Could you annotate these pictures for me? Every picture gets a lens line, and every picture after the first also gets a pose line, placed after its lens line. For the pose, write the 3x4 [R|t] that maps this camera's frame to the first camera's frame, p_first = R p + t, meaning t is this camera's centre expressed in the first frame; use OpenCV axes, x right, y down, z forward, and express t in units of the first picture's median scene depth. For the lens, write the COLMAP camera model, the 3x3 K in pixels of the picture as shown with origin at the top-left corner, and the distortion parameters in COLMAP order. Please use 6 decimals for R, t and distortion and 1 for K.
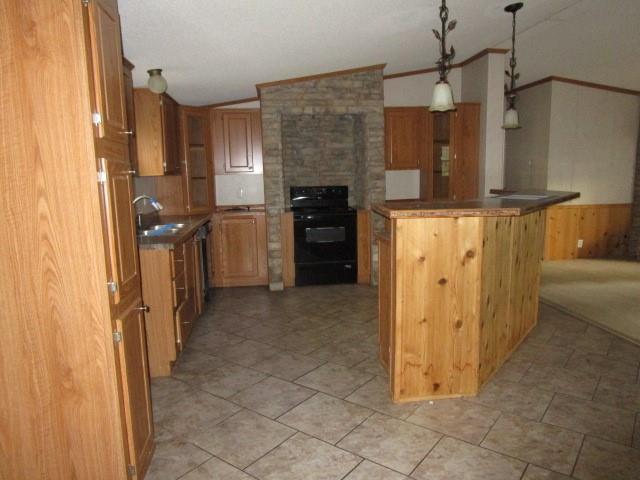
lens RADIAL K [[465.3, 0, 320.0], [0, 465.3, 240.0], [0, 0, 1]] dist [-0.007124, 0.002834]
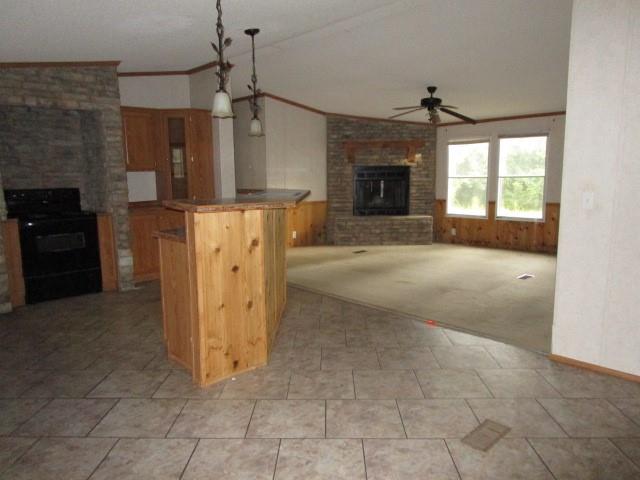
lens RADIAL K [[465.3, 0, 320.0], [0, 465.3, 240.0], [0, 0, 1]] dist [-0.007124, 0.002834]
pose [[0.807711, -0.072489, 0.585105, -0.115192], [0.078065, 0.996824, 0.015731, 0.009412], [-0.584388, 0.032970, 0.810805, -0.016428]]
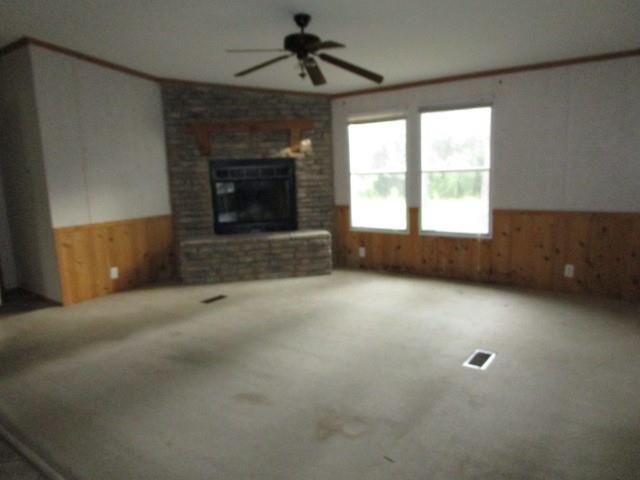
lens RADIAL K [[465.3, 0, 320.0], [0, 465.3, 240.0], [0, 0, 1]] dist [-0.007124, 0.002834]
pose [[0.701801, -0.121975, 0.701853, 0.344314], [0.123896, 0.991116, 0.048359, -0.050929], [-0.701517, 0.053018, 0.710678, 0.290215]]
